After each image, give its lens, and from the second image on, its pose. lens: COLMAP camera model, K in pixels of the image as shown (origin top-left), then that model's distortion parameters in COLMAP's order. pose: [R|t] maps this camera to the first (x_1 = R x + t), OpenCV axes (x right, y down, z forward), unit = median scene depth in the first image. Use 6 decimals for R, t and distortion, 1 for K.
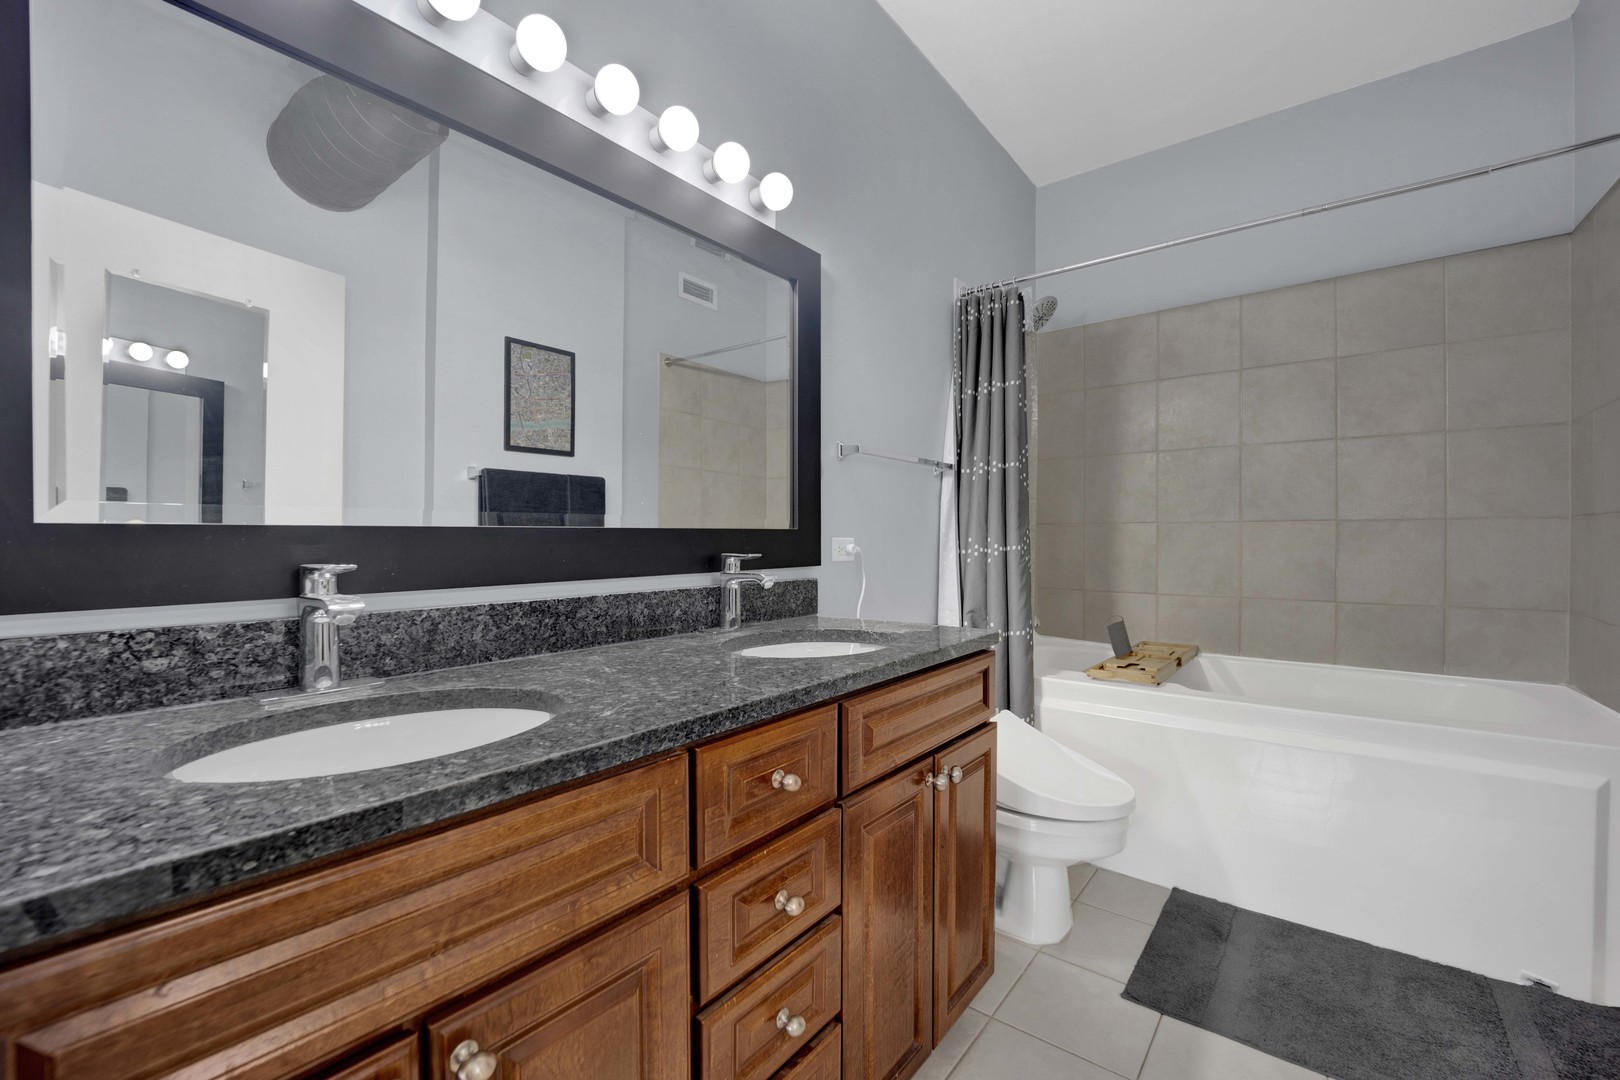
lens RADIAL K [[672.4, 0, 805.3], [0, 672.4, 543.3], [0, 0, 1]] dist [-0.020058, -0.000245]
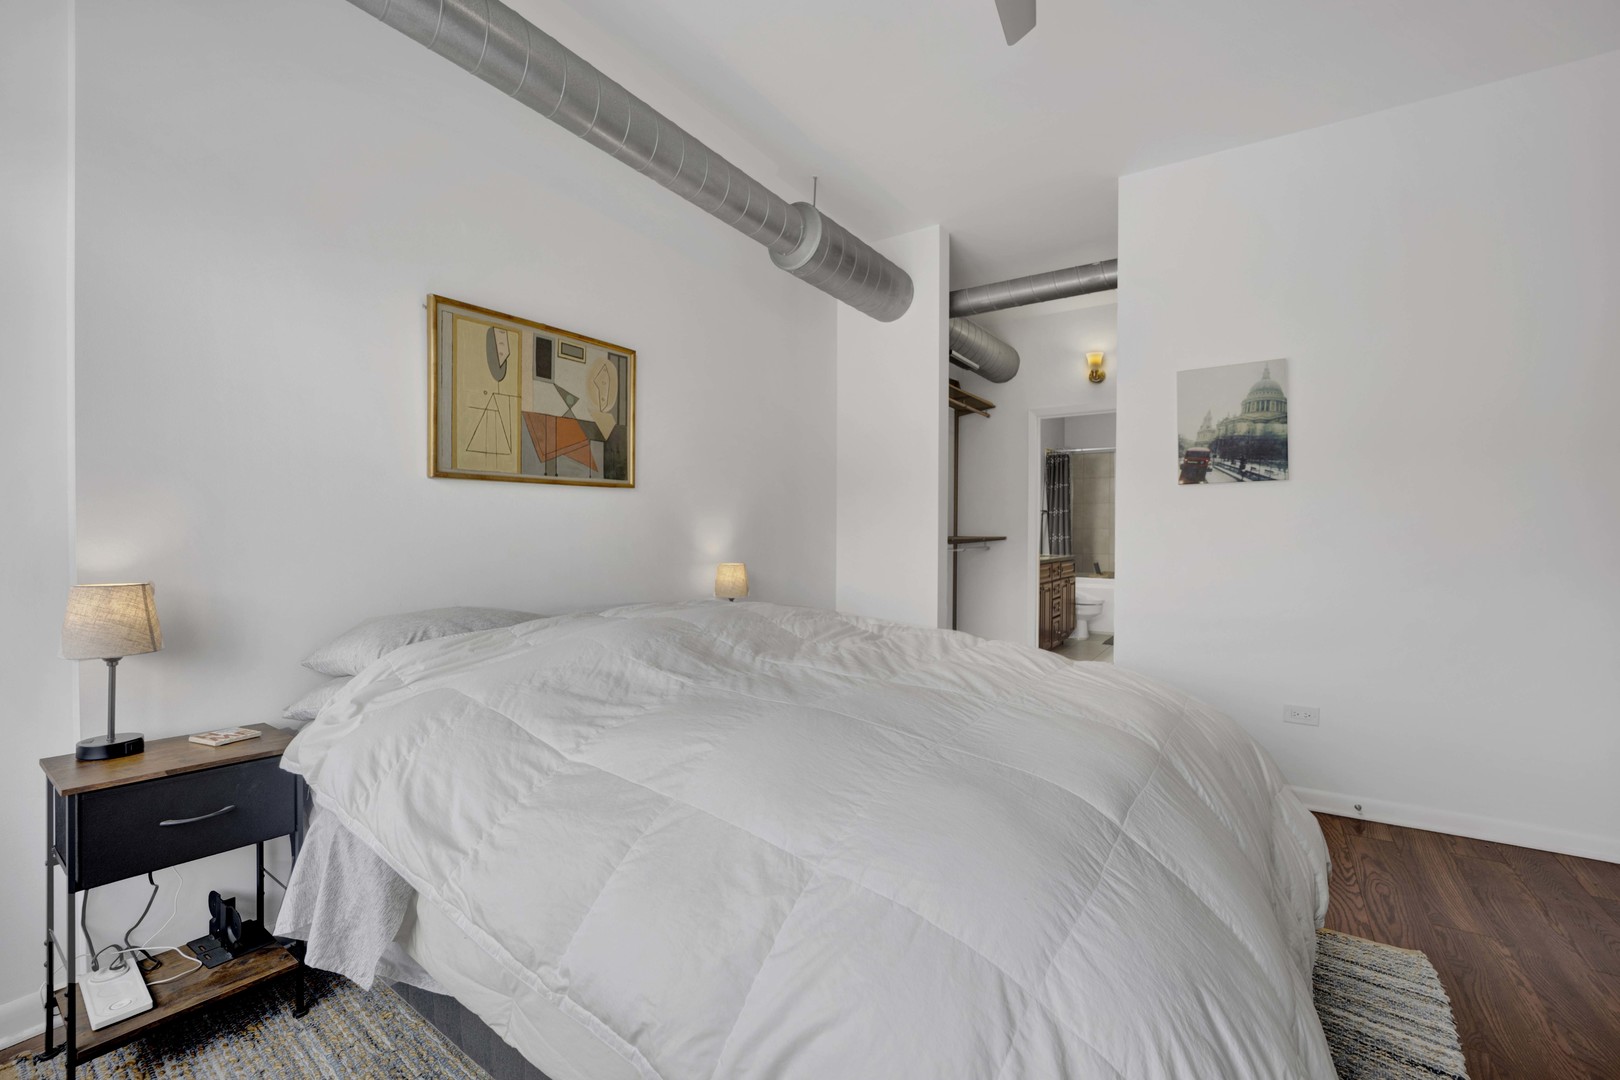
lens RADIAL K [[652.8, 0, 812.4], [0, 652.8, 533.8], [0, 0, 1]] dist [-0.017912, 0.000081]
pose [[0.997128, 0.006506, 0.075460, -1.098368], [-0.006322, 0.999976, -0.002673, 0.005866], [-0.075475, 0.002189, 0.997145, -1.940261]]
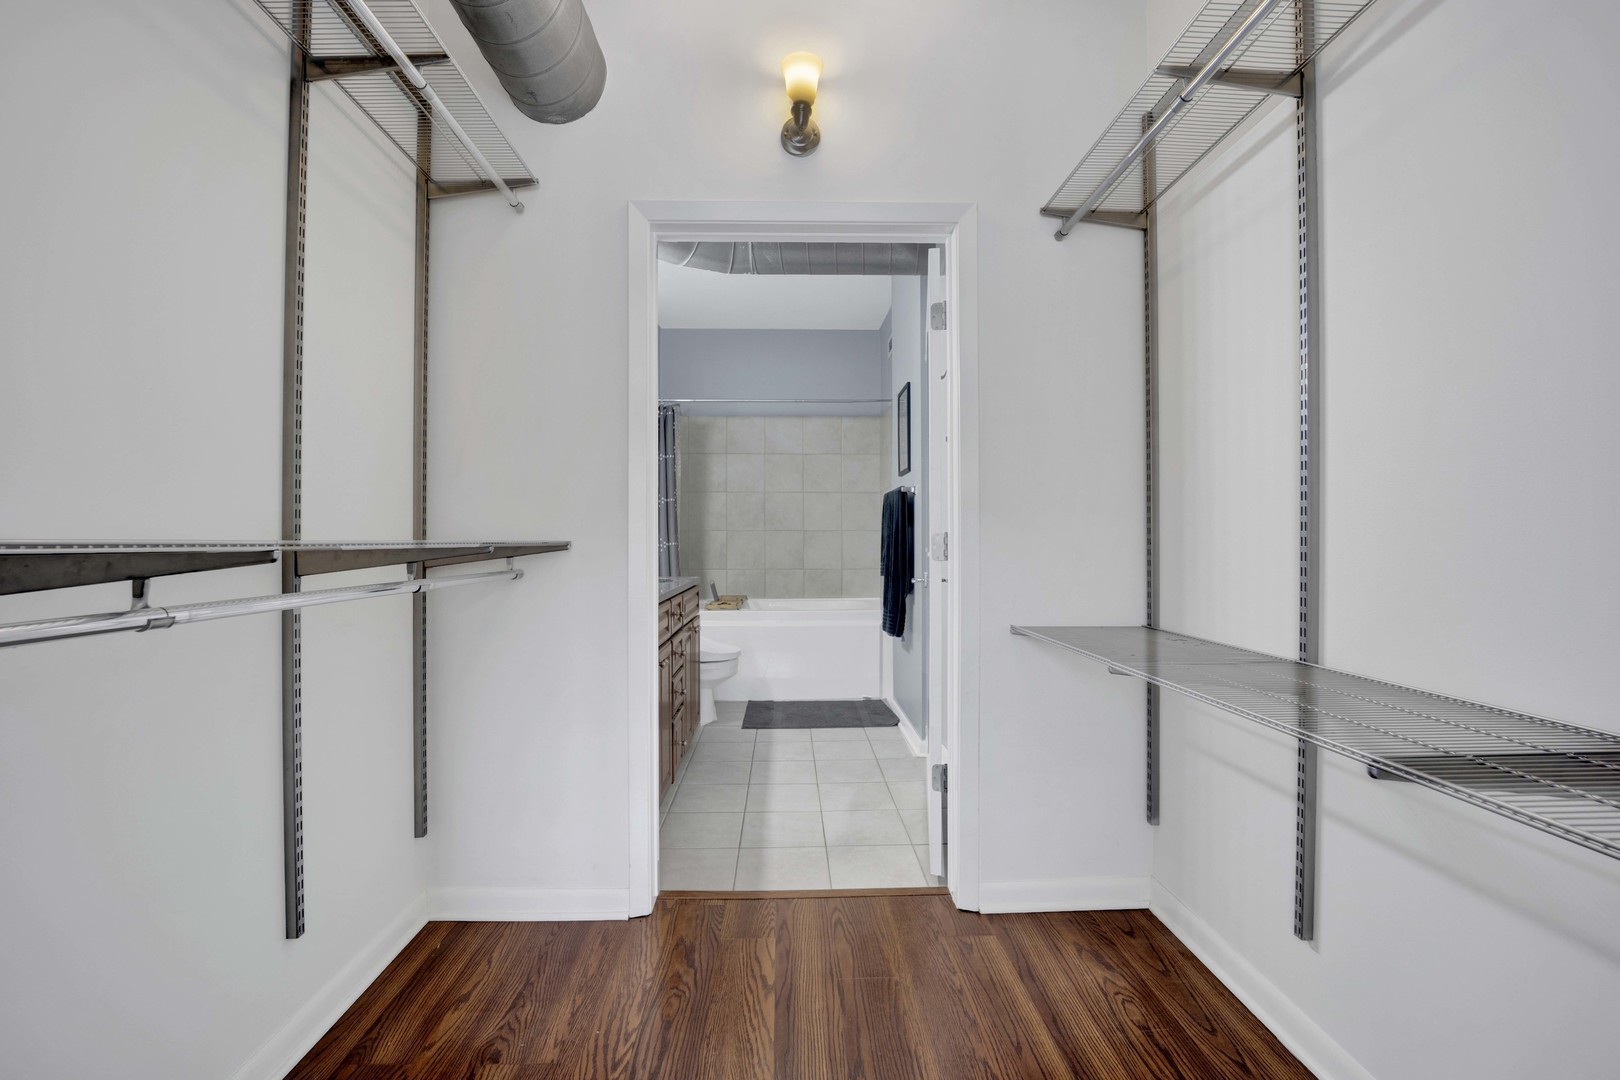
lens RADIAL K [[672.4, 0, 805.3], [0, 672.4, 543.3], [0, 0, 1]] dist [-0.020058, -0.000245]
pose [[0.763589, -0.002207, 0.645699, -0.618156], [0.003849, 0.999992, -0.001135, 0.008991], [-0.645691, 0.003352, 0.763591, -0.682476]]
